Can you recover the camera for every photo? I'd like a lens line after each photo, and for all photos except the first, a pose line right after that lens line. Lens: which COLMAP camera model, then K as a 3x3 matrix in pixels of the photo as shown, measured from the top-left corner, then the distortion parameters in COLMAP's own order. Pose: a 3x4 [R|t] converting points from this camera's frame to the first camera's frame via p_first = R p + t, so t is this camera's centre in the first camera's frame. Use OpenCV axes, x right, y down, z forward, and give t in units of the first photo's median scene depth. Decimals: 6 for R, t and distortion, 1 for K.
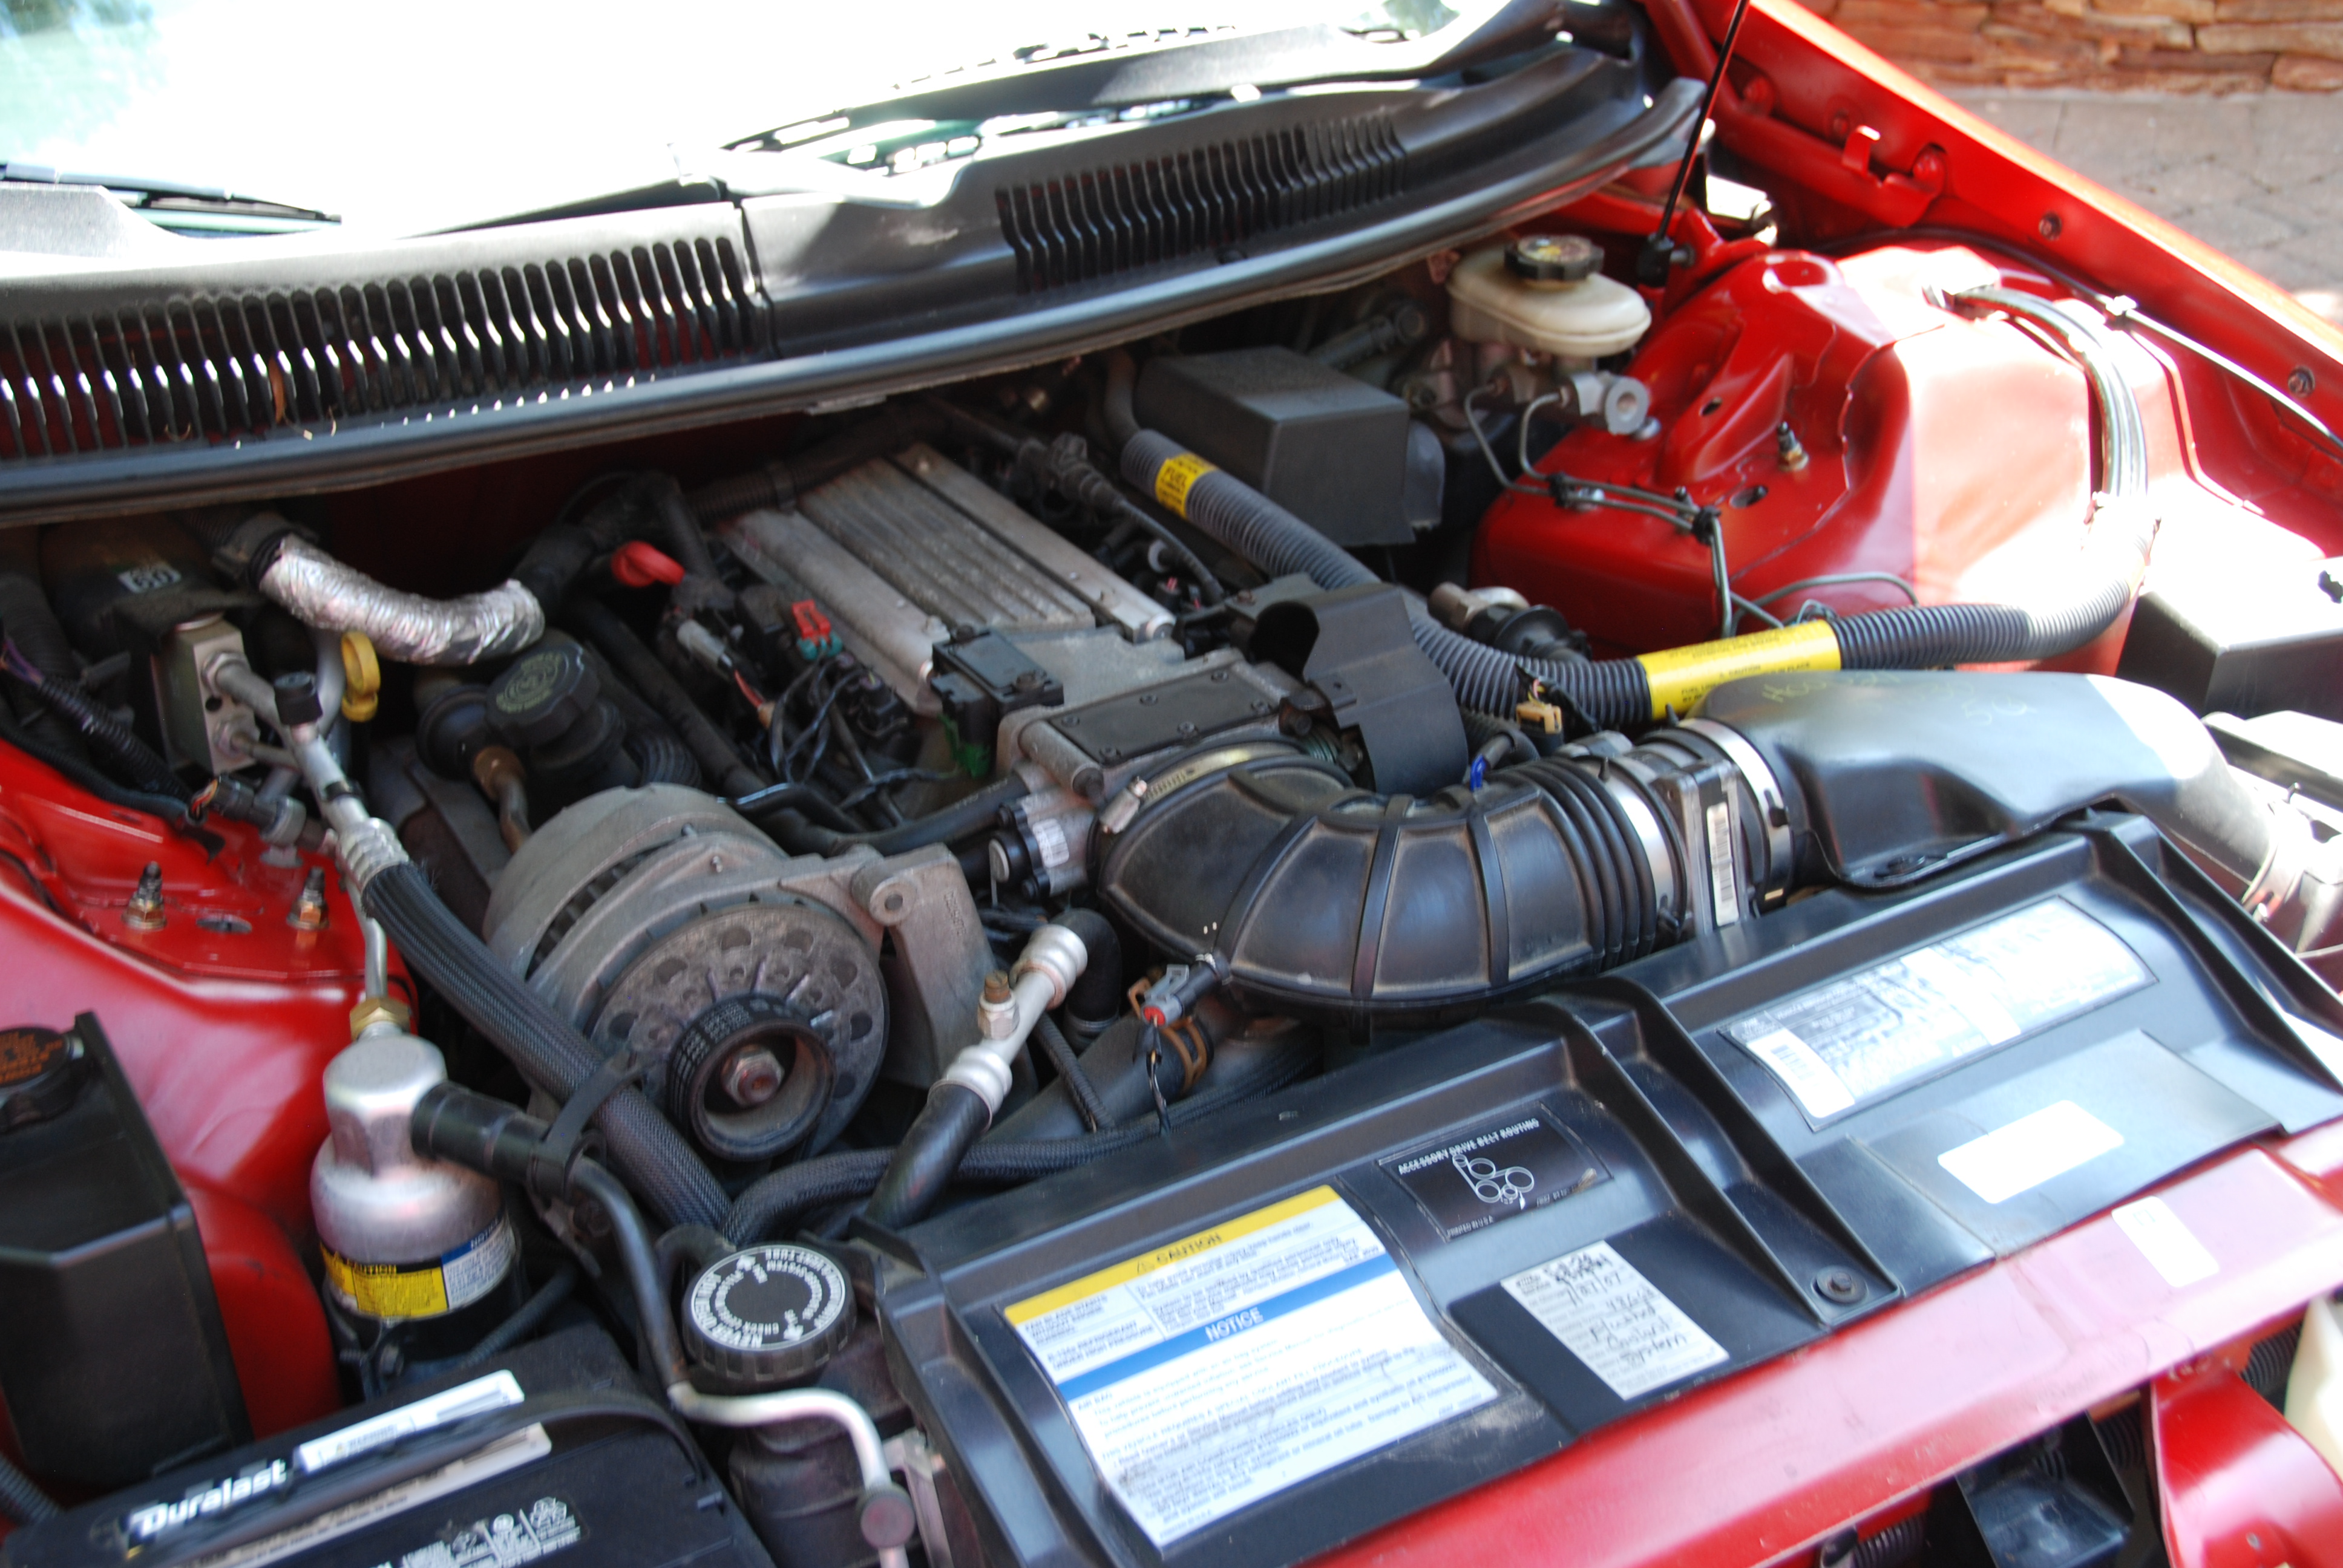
lens RADIAL K [[2677.7, 0, 1168.0], [0, 2677.7, 785.6], [0, 0, 1]] dist [0.003488, 0.006086]
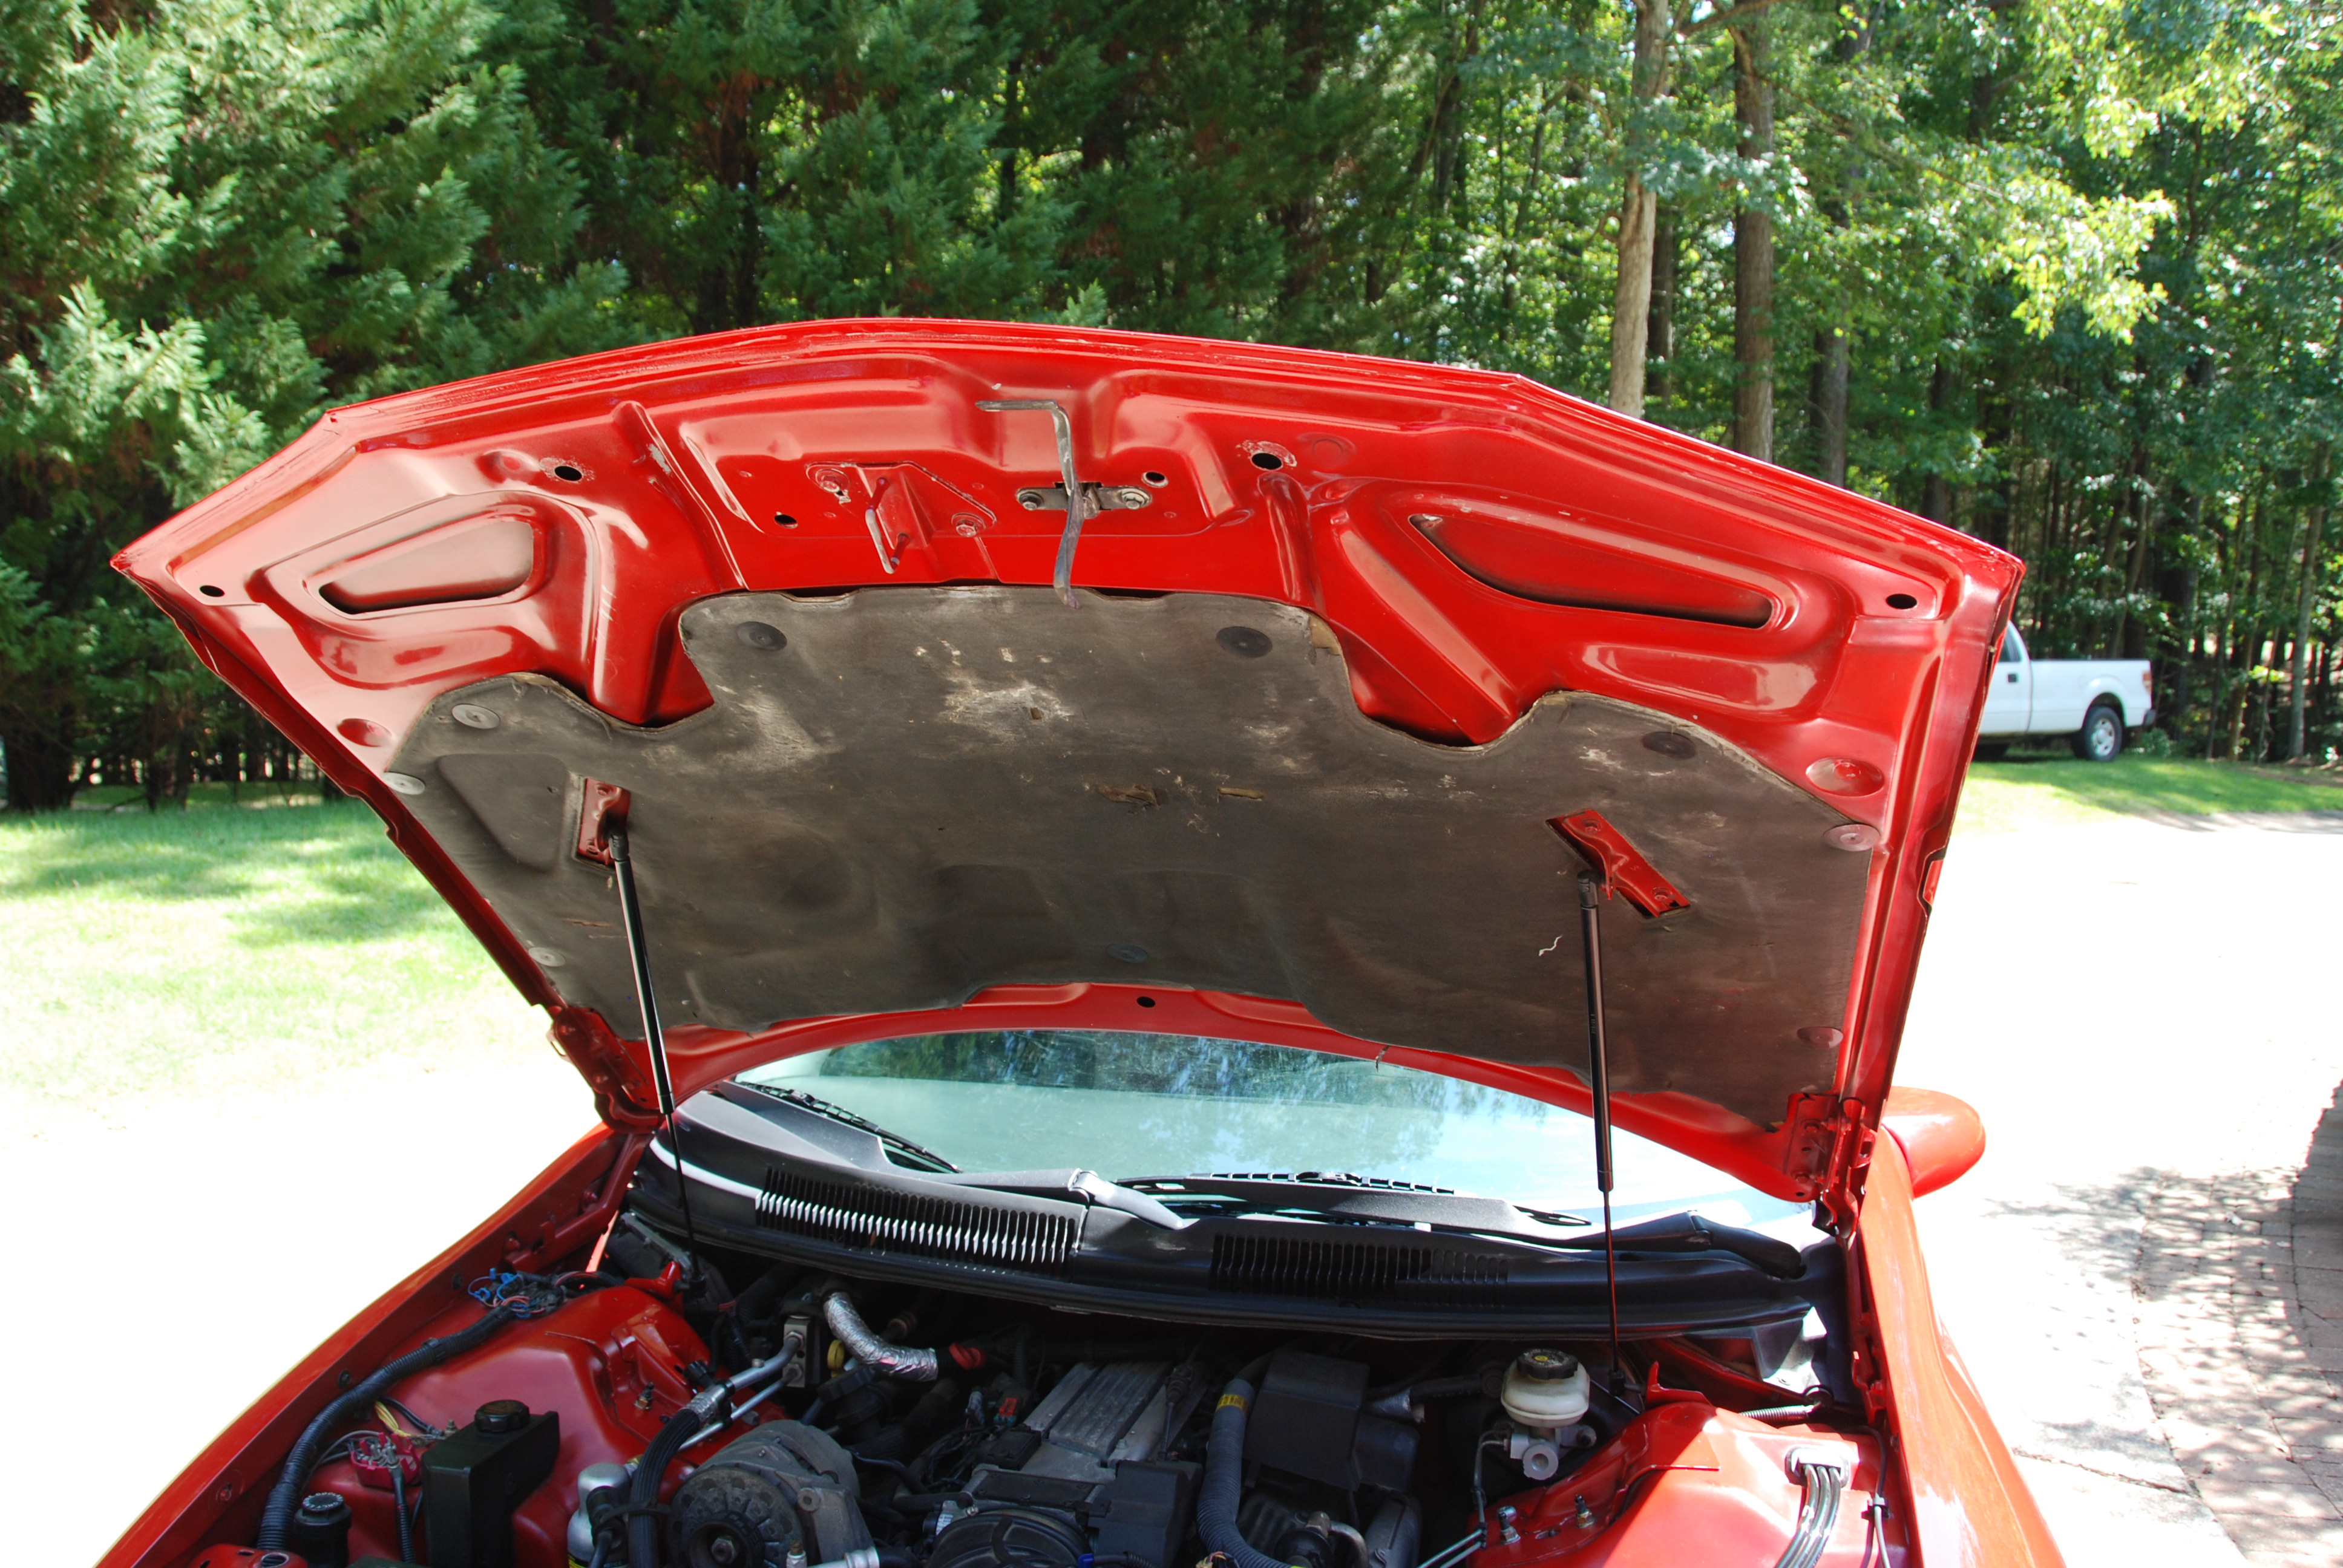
lens RADIAL K [[1852.0, 0, 1194.0], [0, 1852.0, 797.7], [0, 0, 1]] dist [-0.162198, 0.126075]
pose [[0.716583, 0.069439, -0.694037, 0.859641], [-0.374426, 0.877807, -0.298764, -0.106397], [0.588485, 0.473955, 0.655021, -0.007014]]
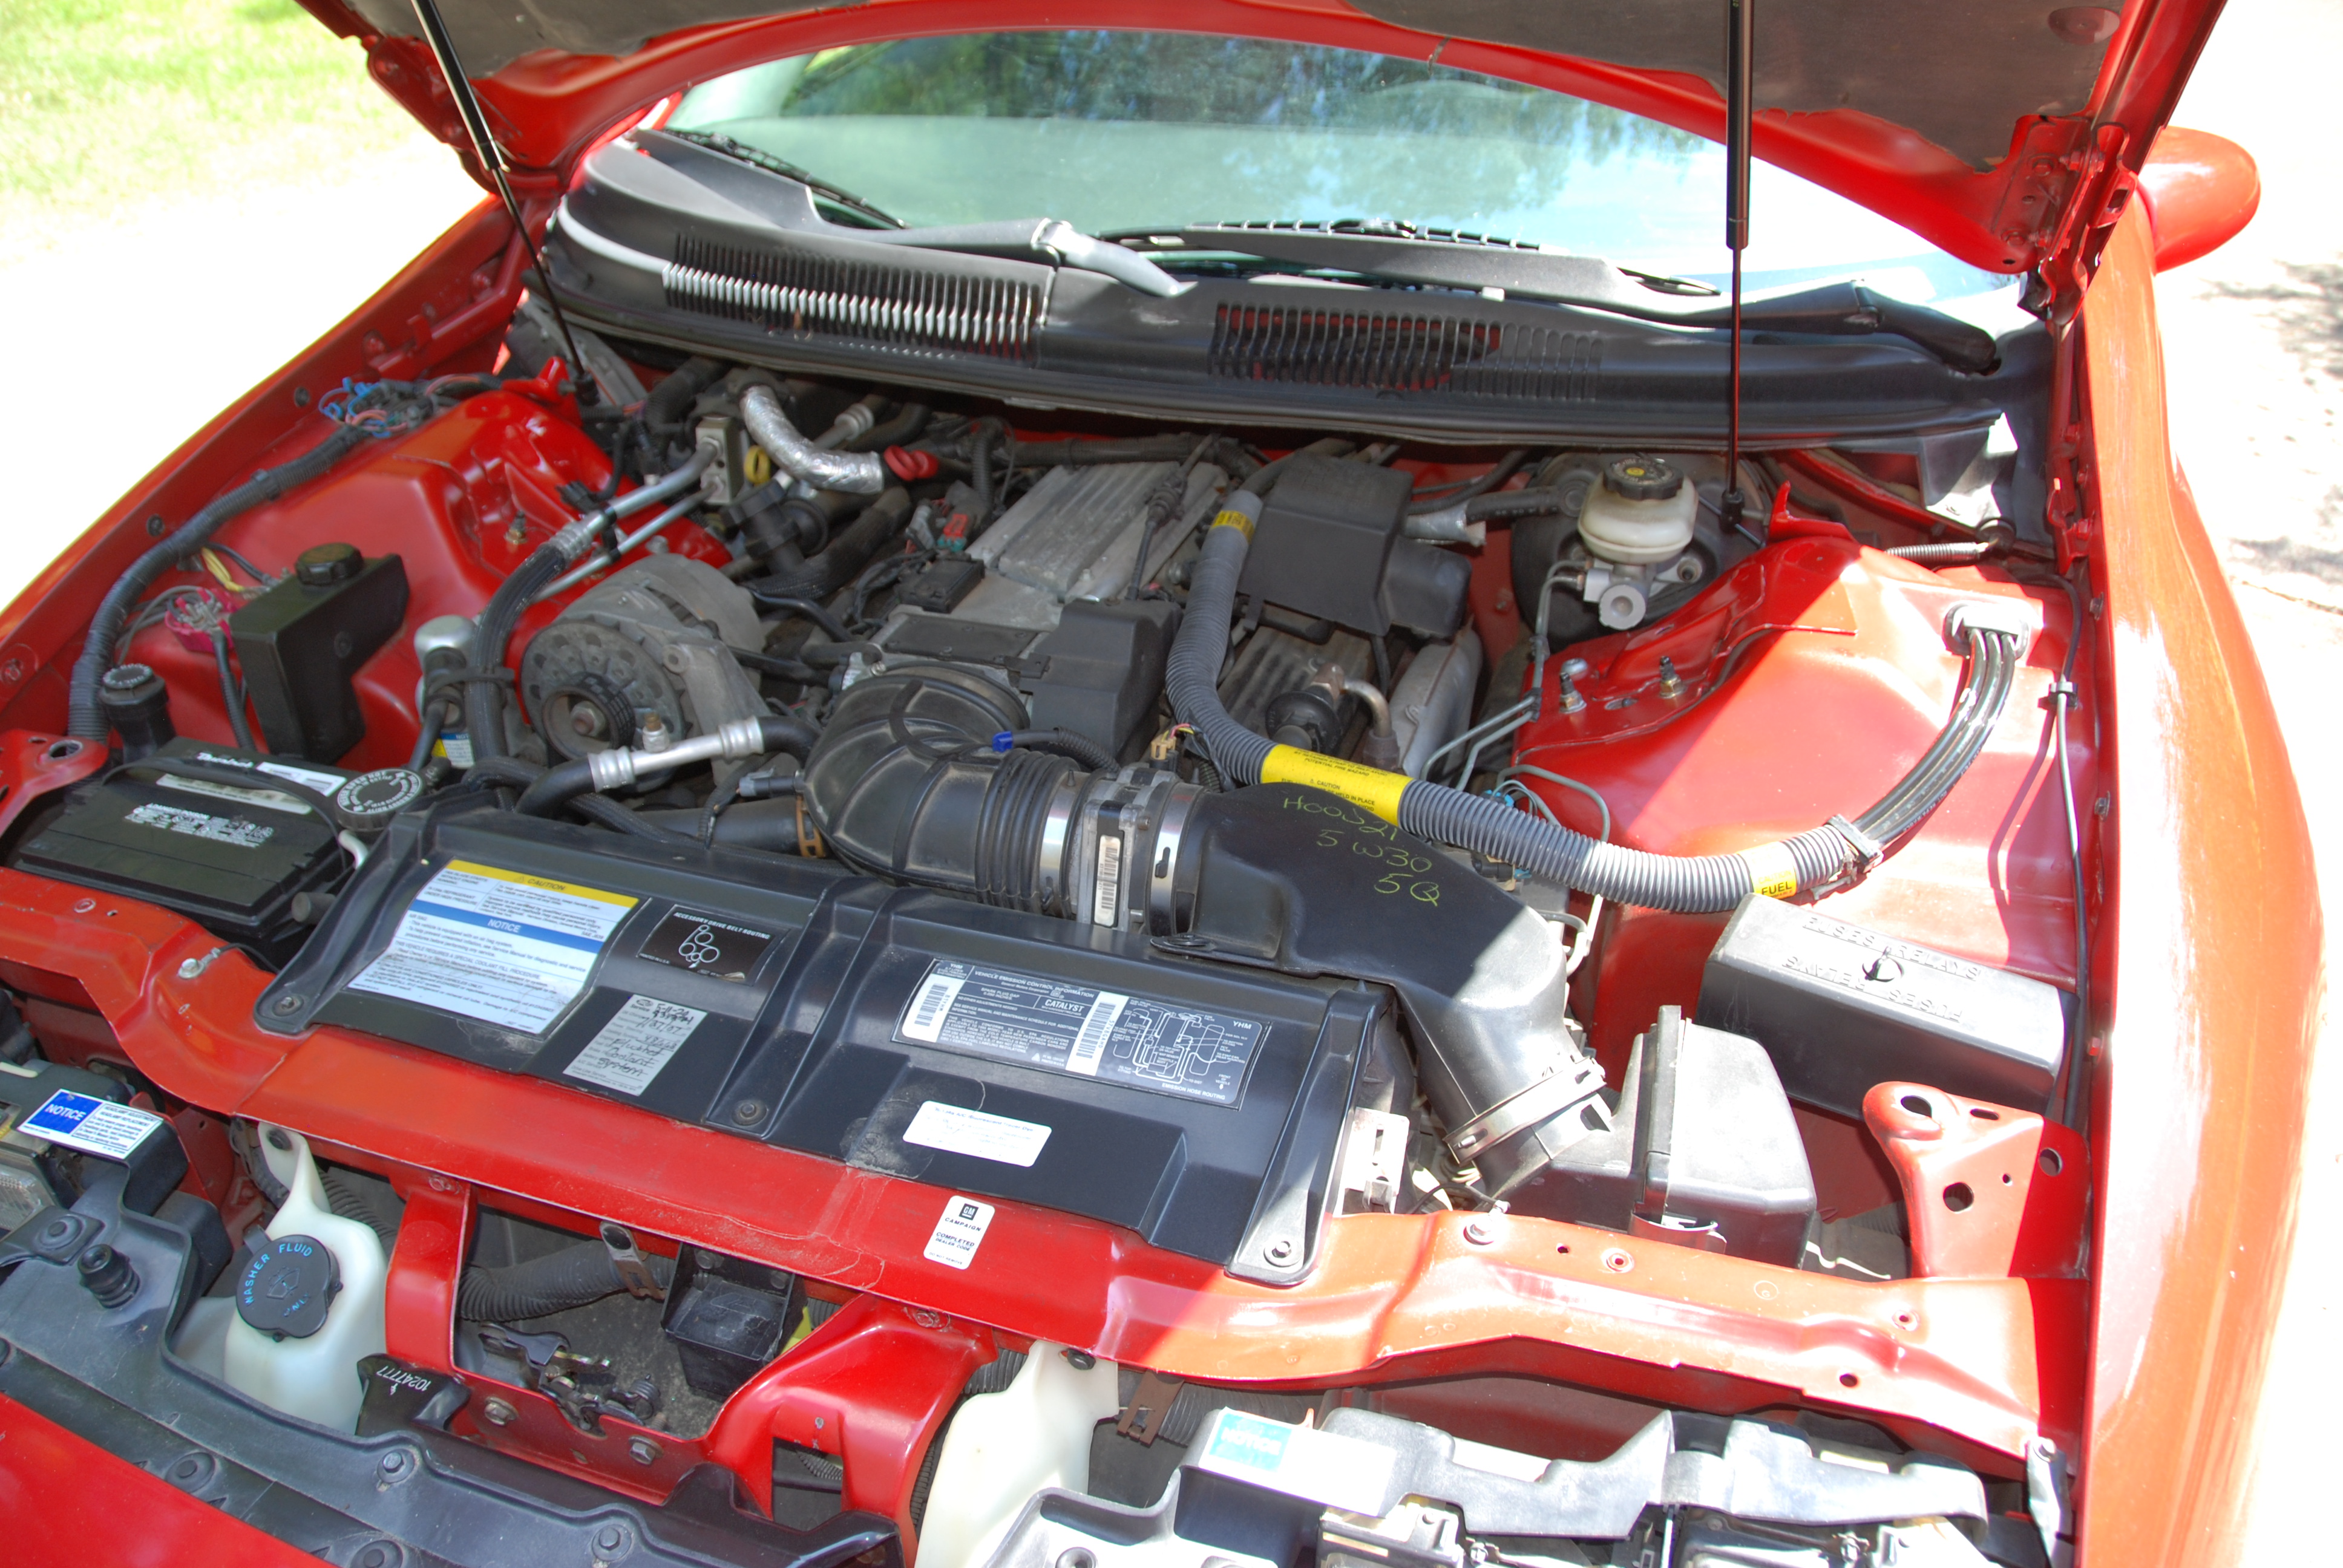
lens RADIAL K [[1826.8, 0, 1196.2], [0, 1826.8, 809.1], [0, 0, 1]] dist [-0.162891, 0.116844]
pose [[0.663319, 0.408737, -0.626851, 0.694214], [-0.370775, 0.907121, 0.199142, -0.175247], [0.650026, 0.100326, 0.753260, 0.305749]]
